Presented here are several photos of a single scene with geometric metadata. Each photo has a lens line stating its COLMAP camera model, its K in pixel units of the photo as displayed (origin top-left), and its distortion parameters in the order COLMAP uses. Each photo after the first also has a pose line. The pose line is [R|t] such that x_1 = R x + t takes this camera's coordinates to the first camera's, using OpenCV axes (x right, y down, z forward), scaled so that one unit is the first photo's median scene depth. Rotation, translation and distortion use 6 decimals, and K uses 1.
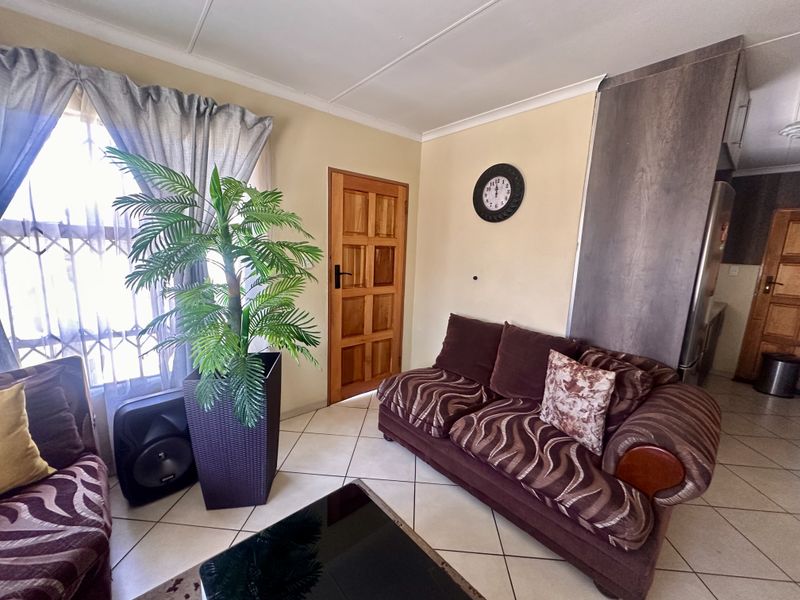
lens RADIAL K [[323.5, 0, 400.0], [0, 323.5, 300.0], [0, 0, 1]] dist [-0.003963, -0.000004]
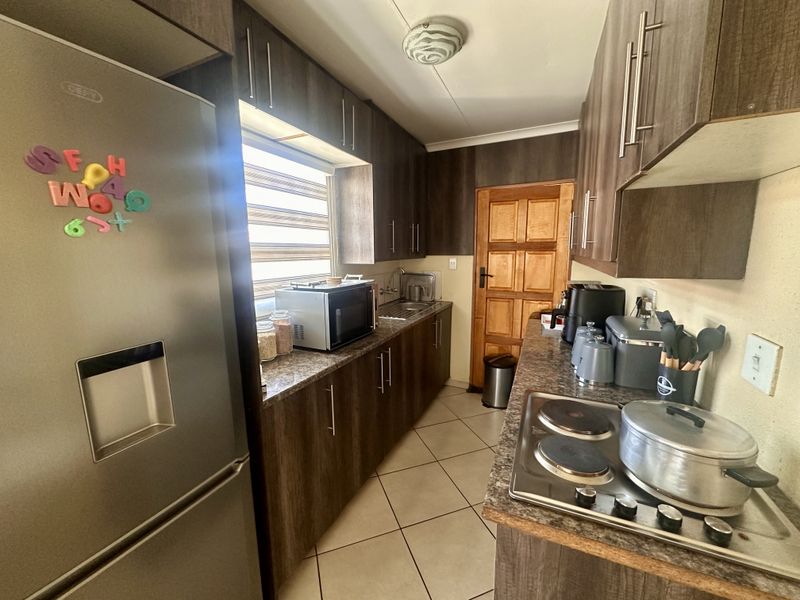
lens RADIAL K [[318.2, 0, 400.0], [0, 318.2, 300.0], [0, 0, 1]] dist [-0.001048, -0.000158]
pose [[0.909090, -0.114637, 0.400516, 0.604142], [0.115757, 0.993045, 0.021488, -0.031711], [-0.400194, 0.026828, 0.916038, 0.317303]]
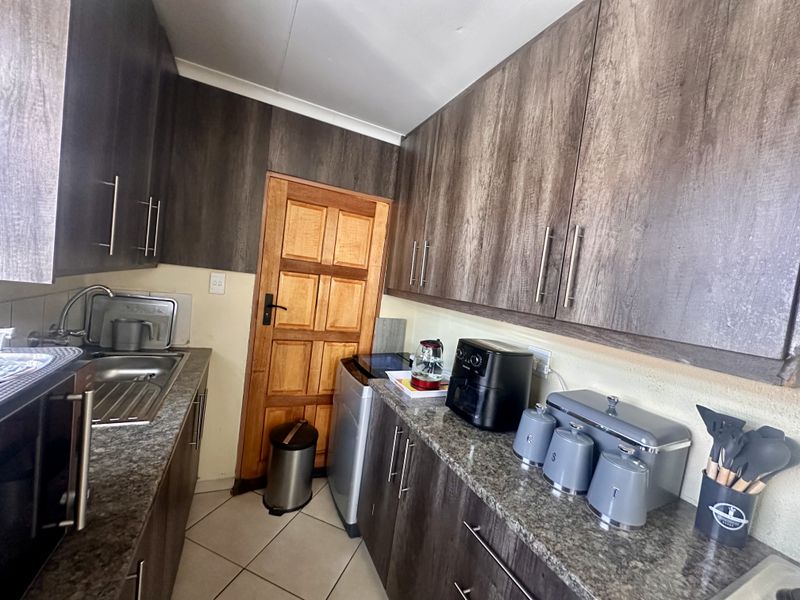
lens RADIAL K [[323.5, 0, 400.0], [0, 323.5, 300.0], [0, 0, 1]] dist [-0.003963, -0.000004]
pose [[0.268365, -0.069991, 0.960771, 0.673501], [0.047462, 0.997106, 0.059381, -0.086426], [-0.962147, 0.029664, 0.270911, 0.632994]]
